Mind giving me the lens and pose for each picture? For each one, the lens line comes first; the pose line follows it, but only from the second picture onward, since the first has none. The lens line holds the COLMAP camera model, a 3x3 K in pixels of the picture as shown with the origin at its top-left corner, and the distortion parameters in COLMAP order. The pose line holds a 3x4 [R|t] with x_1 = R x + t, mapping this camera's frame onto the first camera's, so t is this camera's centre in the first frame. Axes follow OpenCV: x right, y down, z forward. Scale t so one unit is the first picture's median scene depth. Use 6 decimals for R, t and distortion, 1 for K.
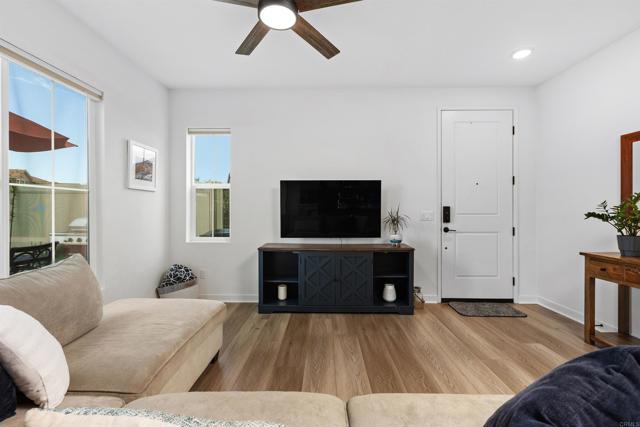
lens RADIAL K [[283.7, 0, 322.4], [0, 283.7, 210.3], [0, 0, 1]] dist [-0.002953, -0.000050]
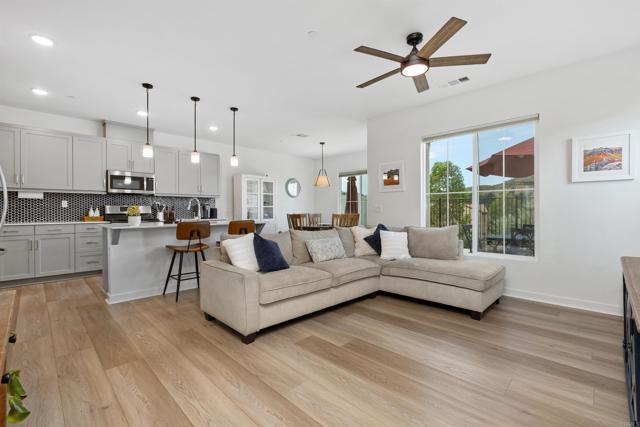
lens RADIAL K [[283.7, 0, 322.4], [0, 283.7, 210.3], [0, 0, 1]] dist [-0.002953, -0.000050]
pose [[-0.693638, 0.001463, -0.720323, 0.660595], [0.004331, 0.999988, -0.002139, 0.024509], [0.720311, -0.004603, -0.693636, 0.897678]]
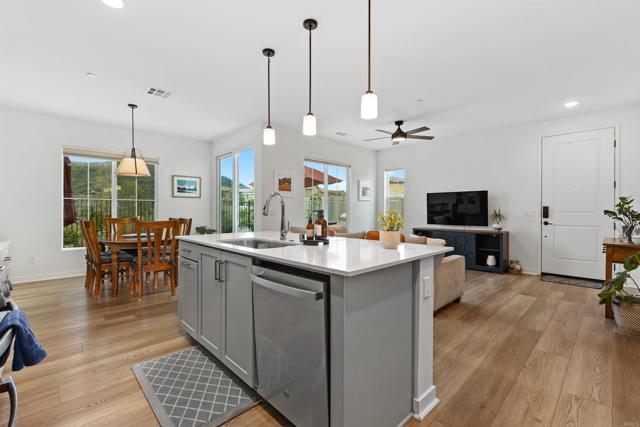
lens RADIAL K [[282.6, 0, 317.1], [0, 282.6, 210.5], [0, 0, 1]] dist [-0.000439, -0.000039]
pose [[0.695938, 0.003823, -0.718092, 0.681471], [0.000728, 0.999982, 0.006029, -0.002734], [0.718102, -0.004719, 0.695922, -0.800463]]
